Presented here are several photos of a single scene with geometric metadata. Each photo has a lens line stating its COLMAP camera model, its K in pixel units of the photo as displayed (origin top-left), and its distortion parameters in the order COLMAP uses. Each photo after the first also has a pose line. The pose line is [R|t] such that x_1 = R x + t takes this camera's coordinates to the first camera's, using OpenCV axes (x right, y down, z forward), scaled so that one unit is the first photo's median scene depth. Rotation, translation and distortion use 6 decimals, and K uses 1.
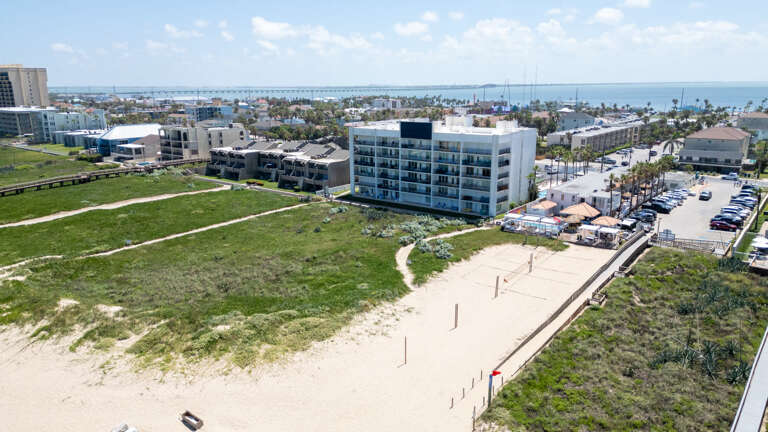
lens RADIAL K [[539.4, 0, 387.0], [0, 539.4, 216.9], [0, 0, 1]] dist [0.080874, -0.089006]
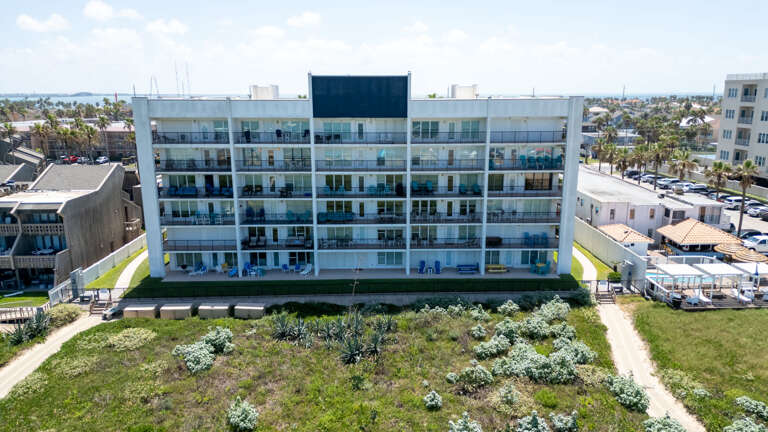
lens RADIAL K [[539.4, 0, 387.0], [0, 539.4, 216.9], [0, 0, 1]] dist [0.080874, -0.089006]
pose [[0.768538, -0.133935, 0.625628, -0.189587], [0.146576, 0.988694, 0.031602, -0.078439], [-0.622787, 0.067415, 0.779481, 0.657412]]
